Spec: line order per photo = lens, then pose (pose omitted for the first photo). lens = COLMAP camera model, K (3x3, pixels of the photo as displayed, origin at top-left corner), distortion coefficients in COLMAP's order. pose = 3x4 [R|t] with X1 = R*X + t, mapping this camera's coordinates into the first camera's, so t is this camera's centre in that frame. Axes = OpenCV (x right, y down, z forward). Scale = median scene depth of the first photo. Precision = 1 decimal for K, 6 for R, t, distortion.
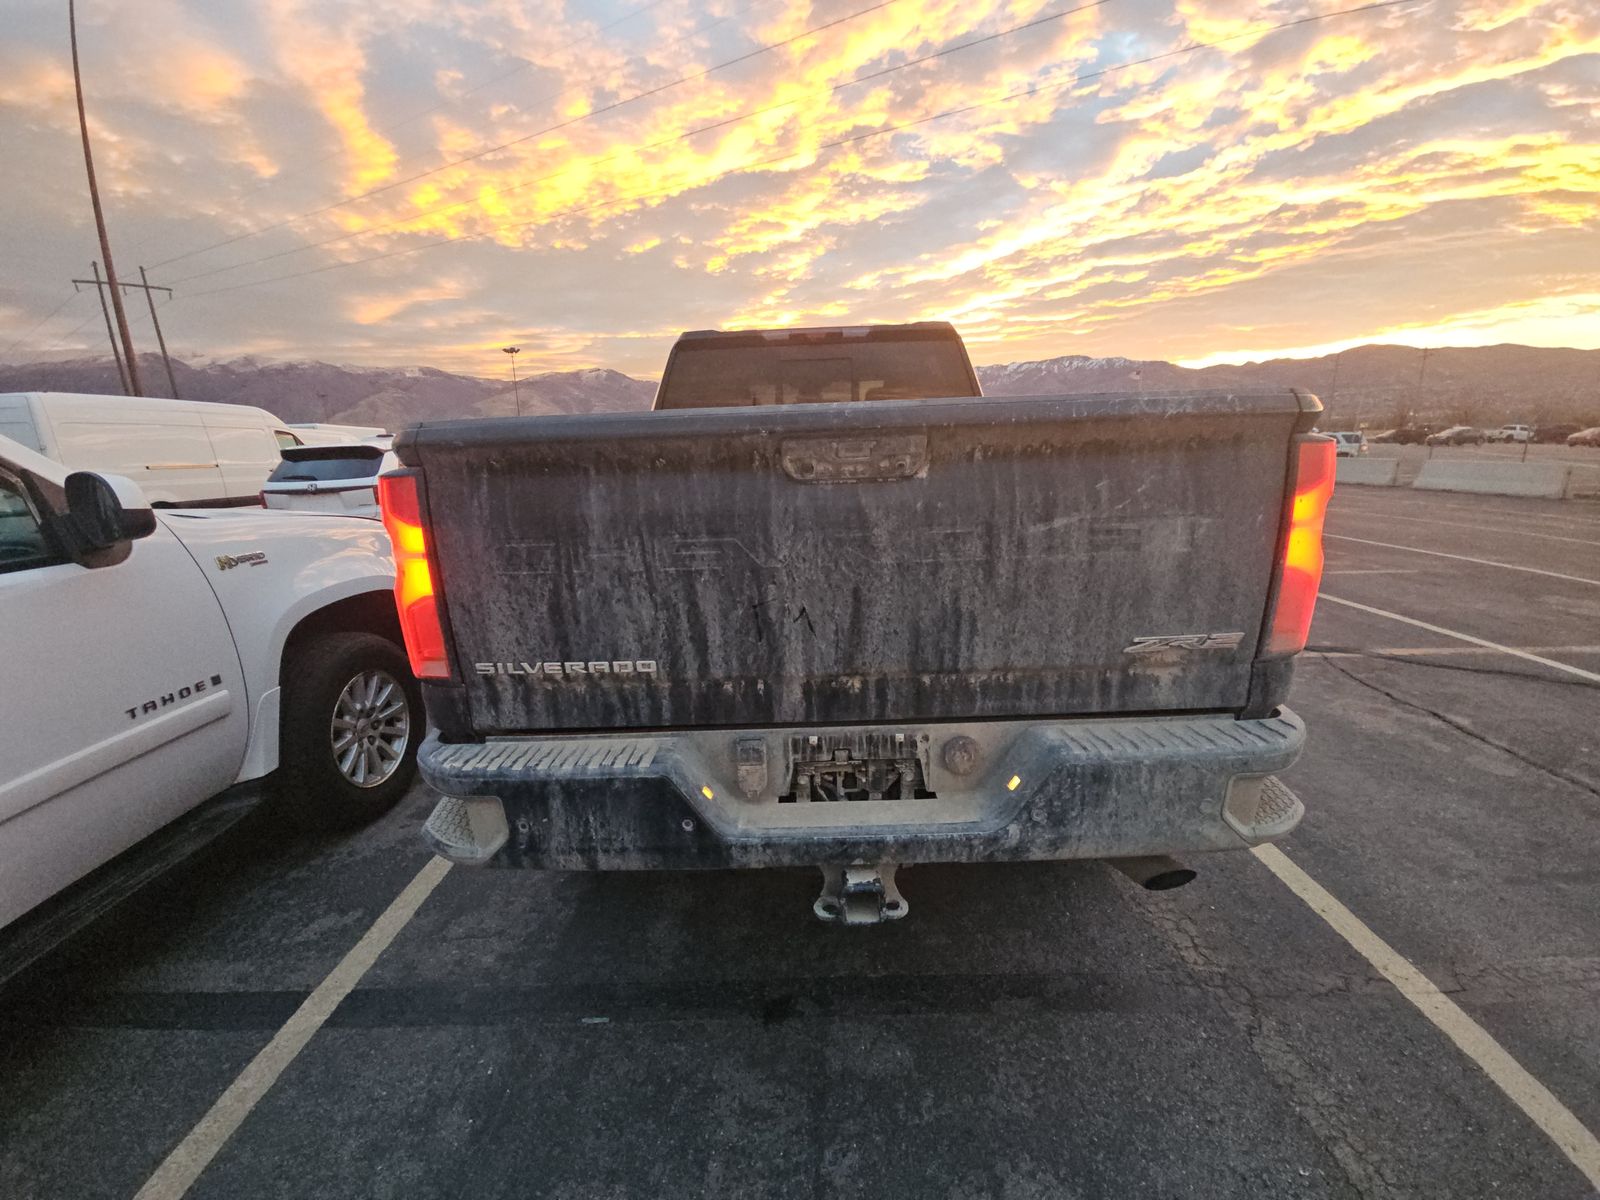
lens RADIAL K [[651.6, 0, 794.4], [0, 651.6, 607.7], [0, 0, 1]] dist [0.011936, -0.007736]
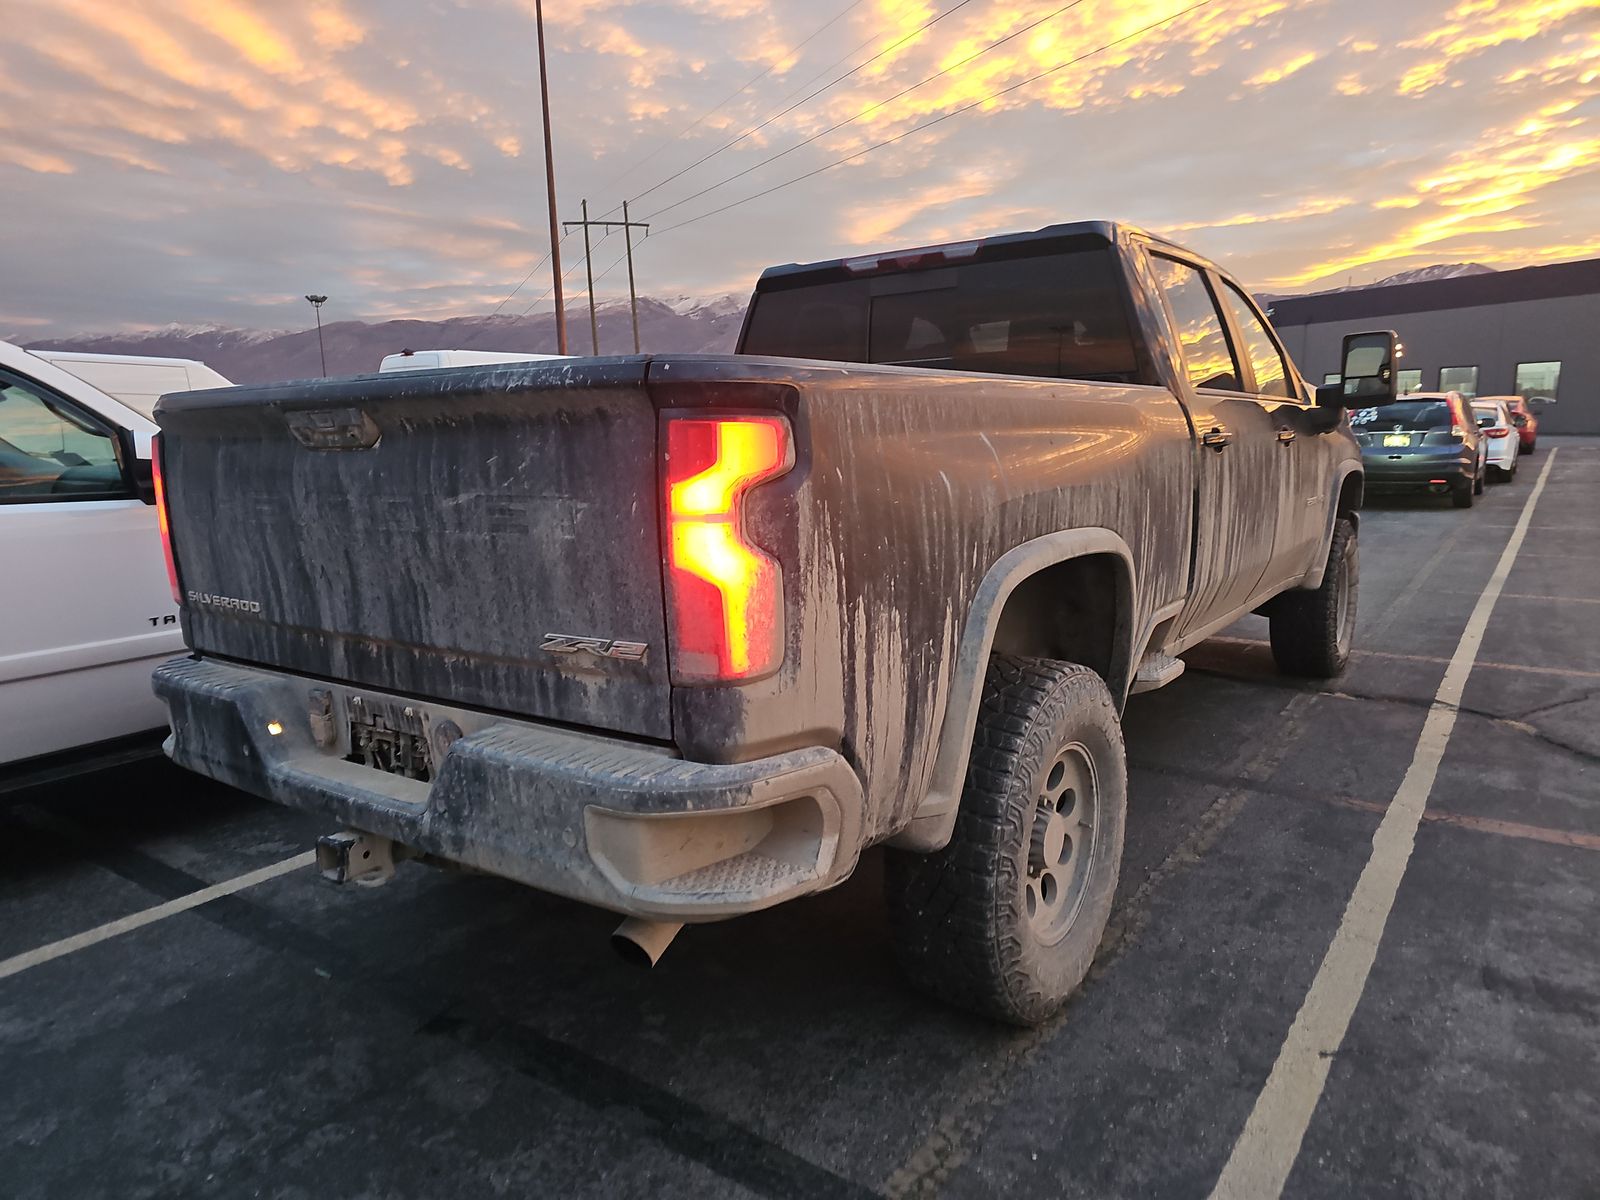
lens RADIAL K [[1055.1, 0, 801.8], [0, 1055.1, 604.2], [0, 0, 1]] dist [0.031050, -0.014635]
pose [[0.818128, 0.106380, -0.565111, 1.566840], [-0.137662, 0.990396, -0.012860, -0.021647], [0.558315, 0.088315, 0.824915, 0.003637]]
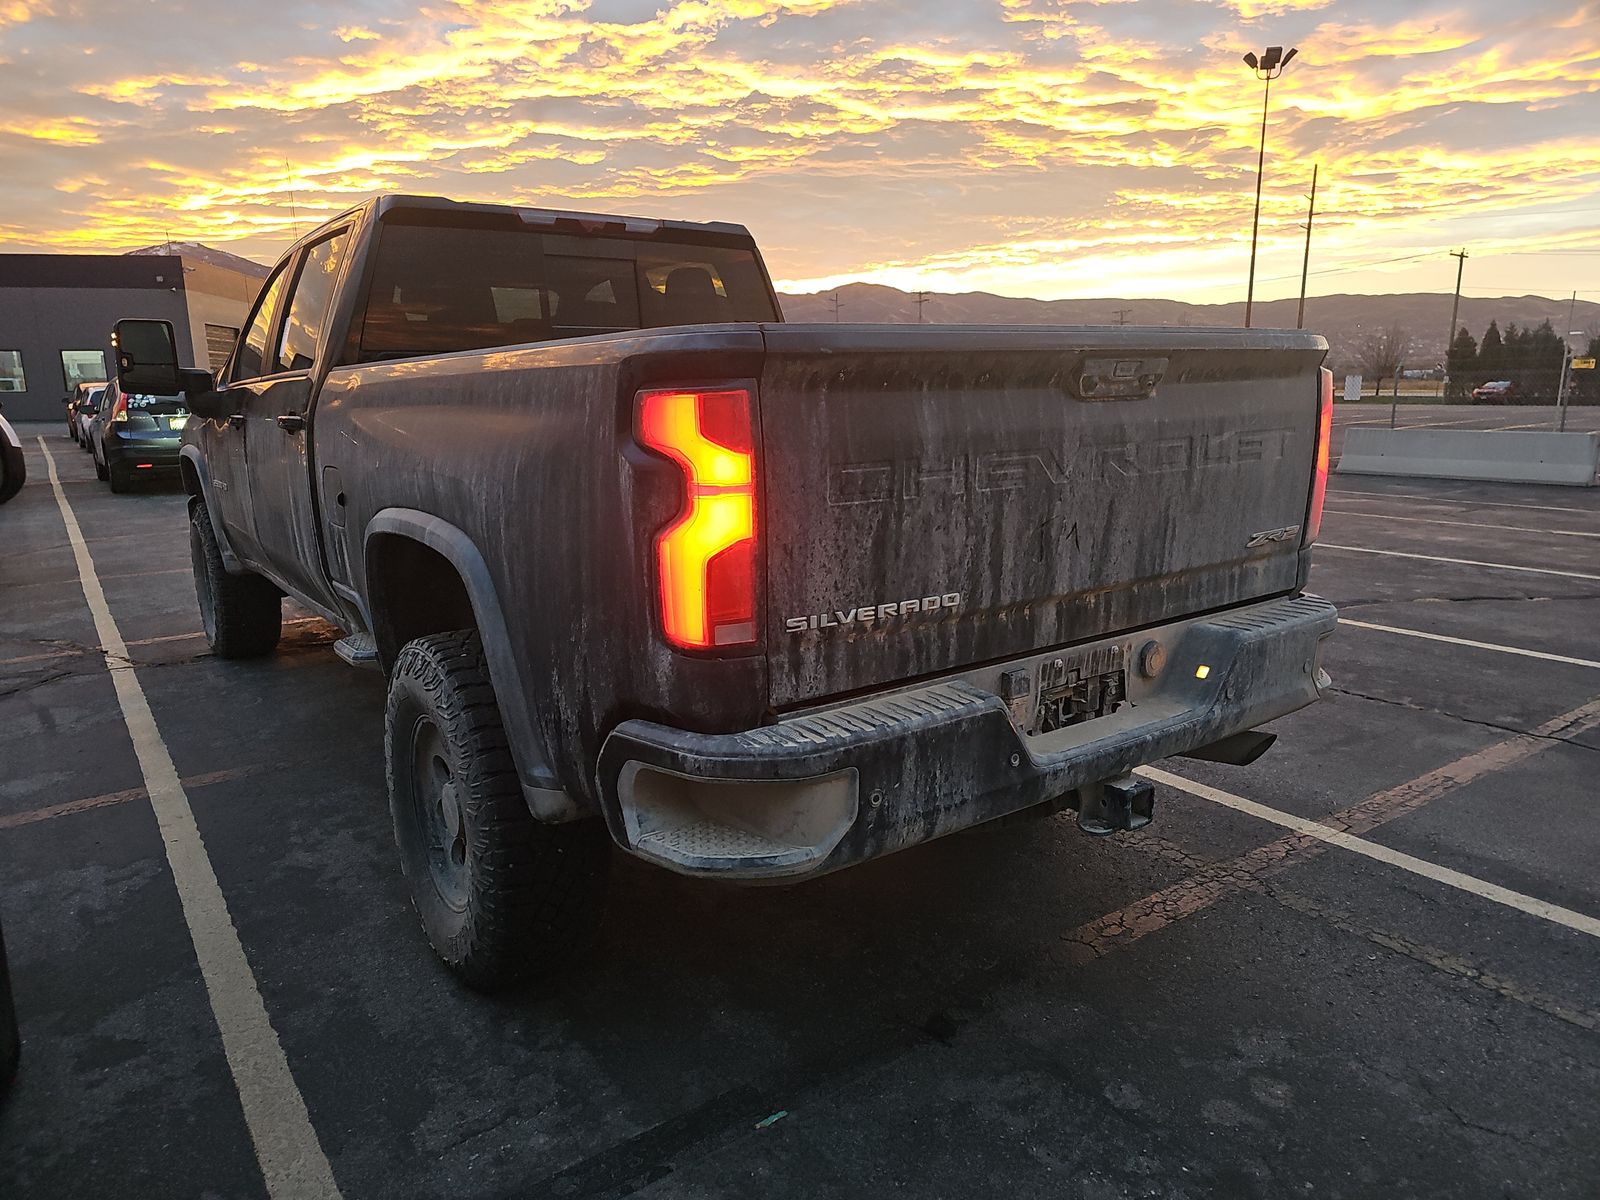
lens RADIAL K [[1054.8, 0, 792.2], [0, 1054.8, 600.6], [0, 0, 1]] dist [0.070970, -0.053142]
pose [[0.809550, -0.098613, 0.578710, -1.248014], [0.130334, 0.991380, -0.013389, 0.080104], [-0.572401, 0.086265, 0.815424, -0.085849]]
